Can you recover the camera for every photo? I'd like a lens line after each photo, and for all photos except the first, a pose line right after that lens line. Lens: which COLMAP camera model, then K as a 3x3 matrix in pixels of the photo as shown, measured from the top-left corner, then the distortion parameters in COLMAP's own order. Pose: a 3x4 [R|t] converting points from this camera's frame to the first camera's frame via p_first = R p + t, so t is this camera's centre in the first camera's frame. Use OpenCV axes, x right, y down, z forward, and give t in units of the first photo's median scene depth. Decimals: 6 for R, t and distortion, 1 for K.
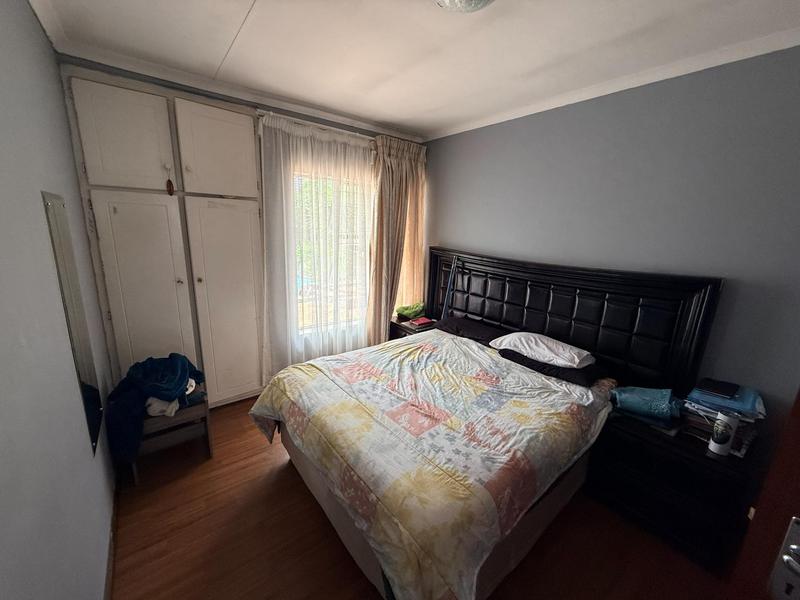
lens RADIAL K [[321.1, 0, 397.6], [0, 321.1, 300.7], [0, 0, 1]] dist [-0.002366, 0.000244]
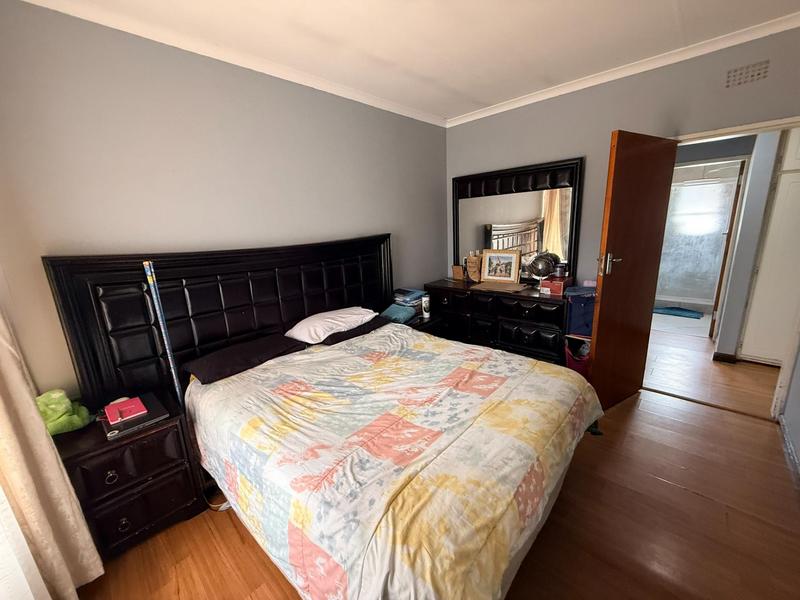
lens RADIAL K [[321.1, 0, 398.5], [0, 321.1, 301.0], [0, 0, 1]] dist [-0.002366, 0.000244]
pose [[-0.150366, -0.255155, 0.955137, -0.697944], [0.264538, 0.920508, 0.287550, -0.198131], [-0.952581, 0.295908, -0.070915, 1.063149]]
